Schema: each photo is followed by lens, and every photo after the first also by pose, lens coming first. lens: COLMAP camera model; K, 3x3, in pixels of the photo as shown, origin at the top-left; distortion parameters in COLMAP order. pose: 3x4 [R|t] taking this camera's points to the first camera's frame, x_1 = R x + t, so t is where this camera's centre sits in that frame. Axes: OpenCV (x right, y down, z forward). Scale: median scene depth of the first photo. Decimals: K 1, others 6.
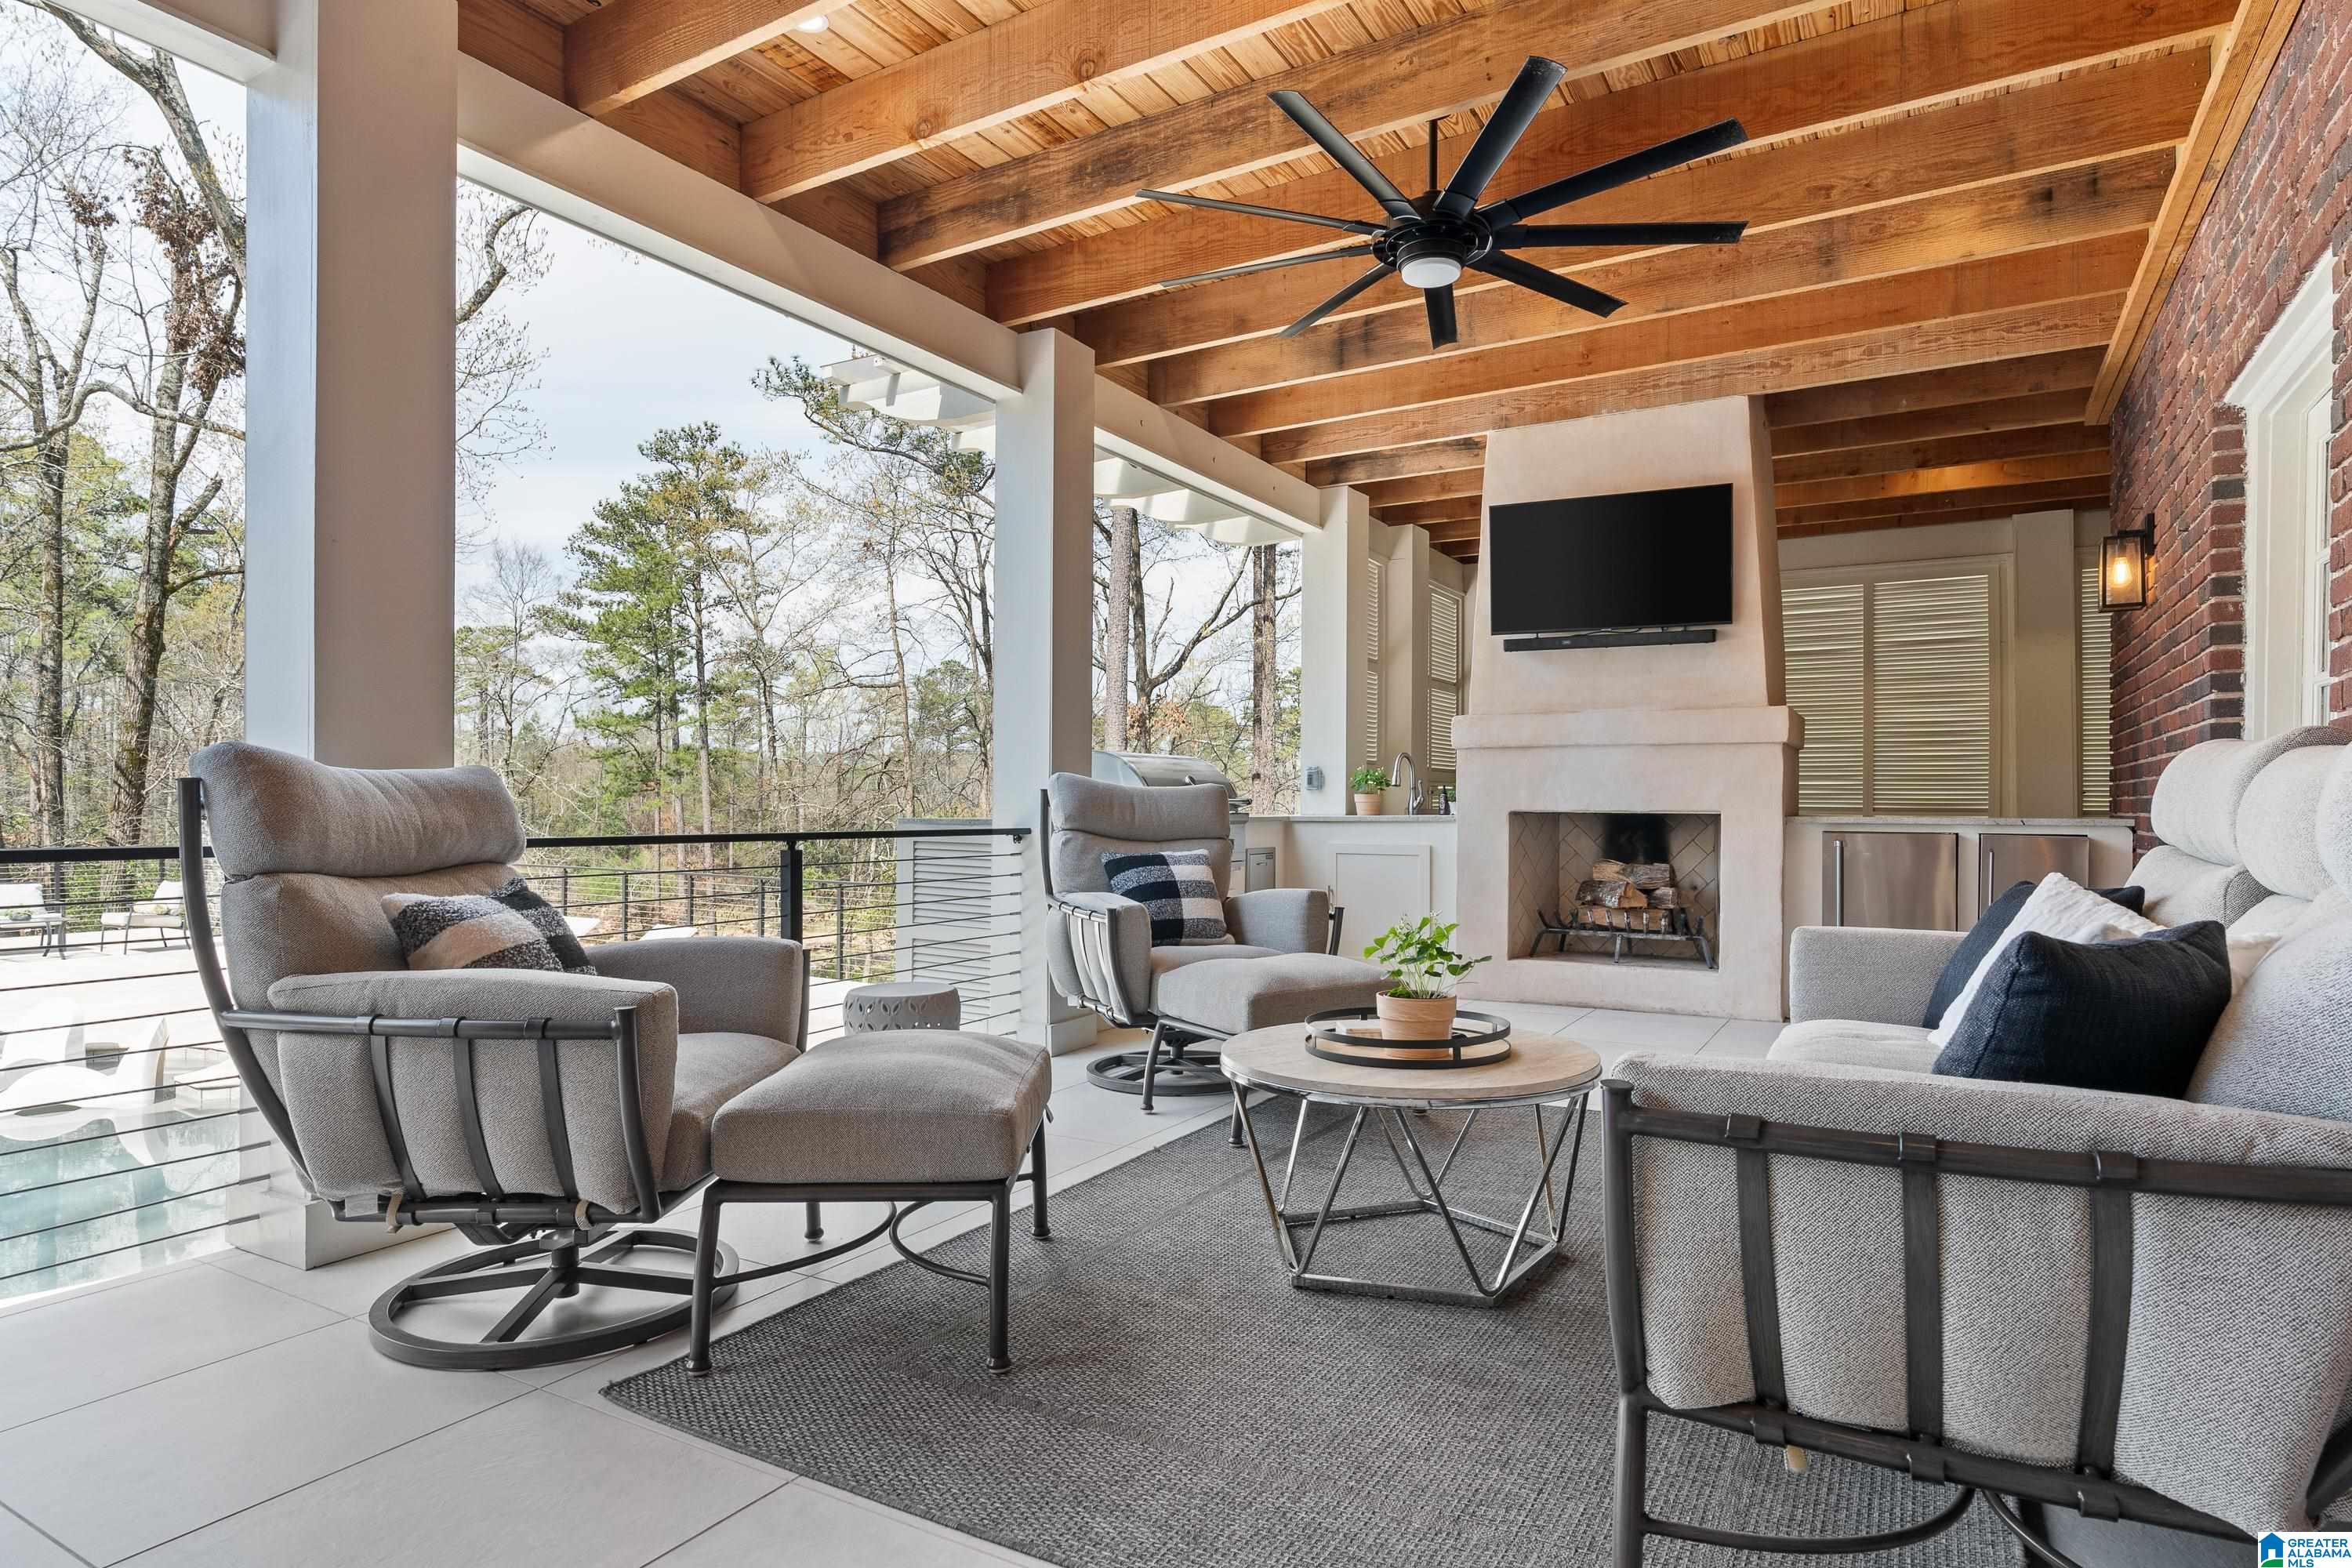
lens RADIAL K [[1275.3, 0, 1177.9], [0, 1275.3, 803.7], [0, 0, 1]] dist [-0.003568, 0.002384]
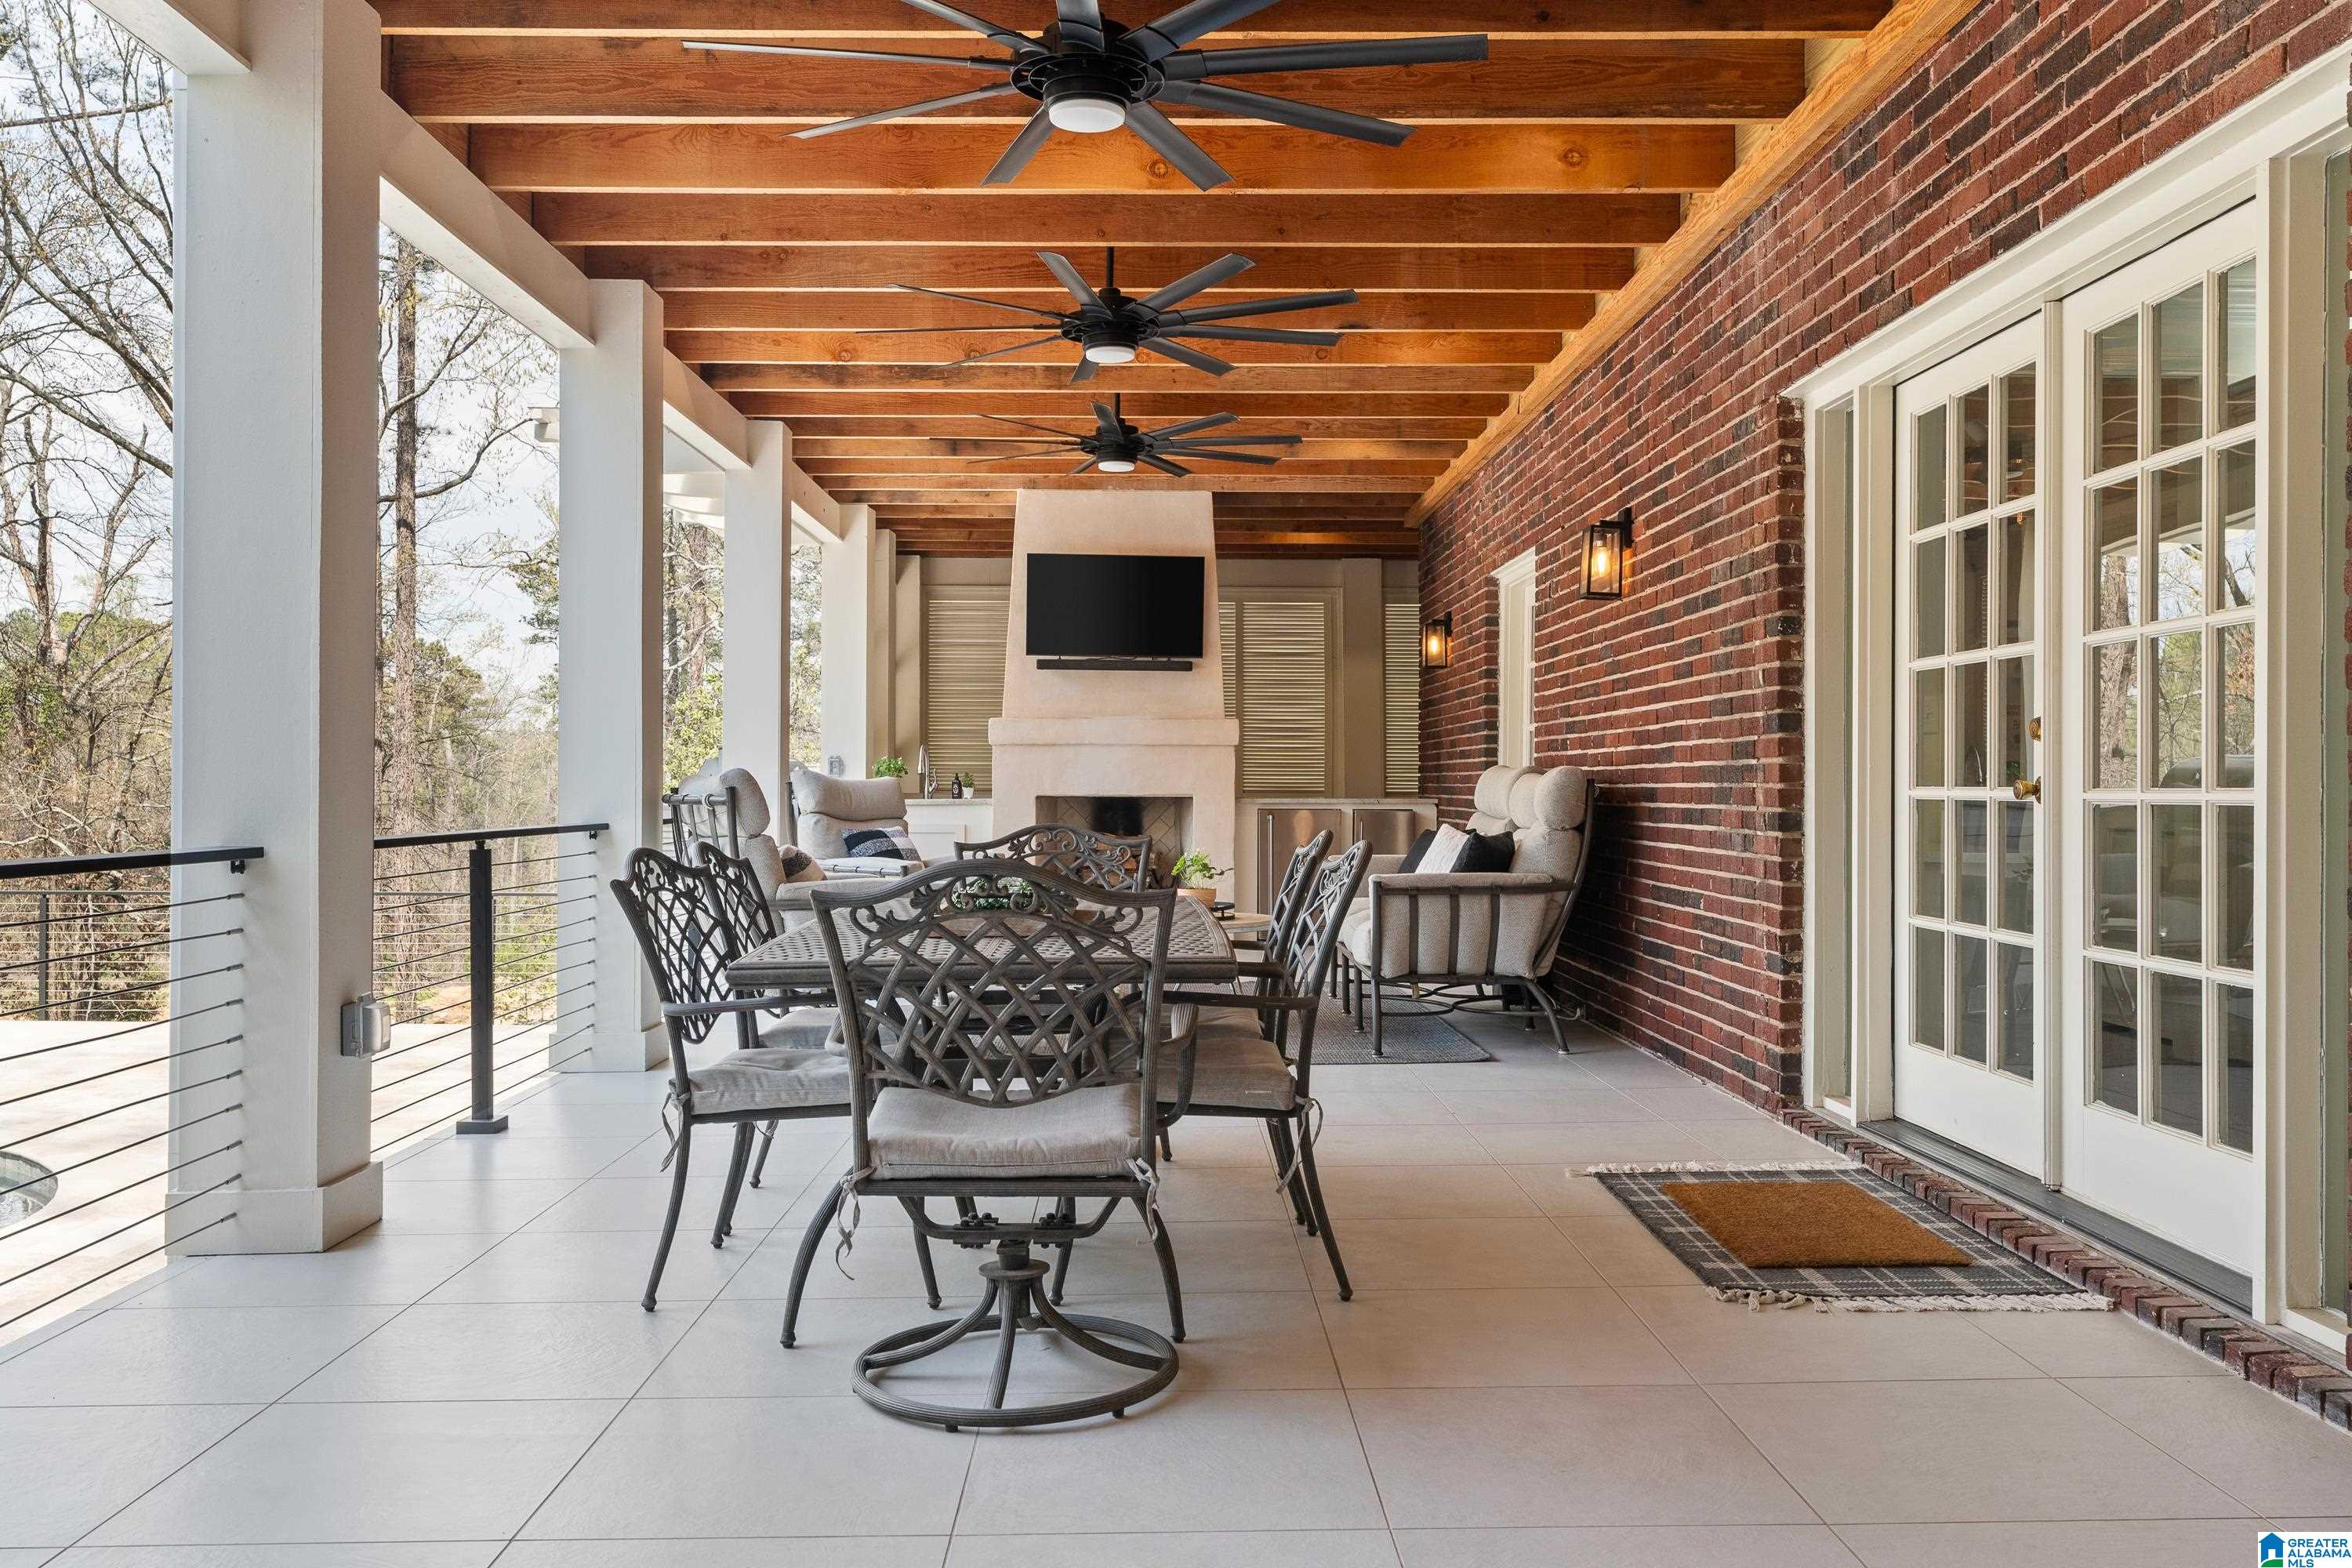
lens RADIAL K [[1883.7, 0, 1168.4], [0, 1883.7, 792.1], [0, 0, 1]] dist [0.010948, 0.004456]
pose [[0.853908, -0.006046, 0.520390, -0.638520], [0.002173, 0.999965, 0.008051, -0.013263], [-0.520420, -0.005745, 0.853891, -0.697247]]
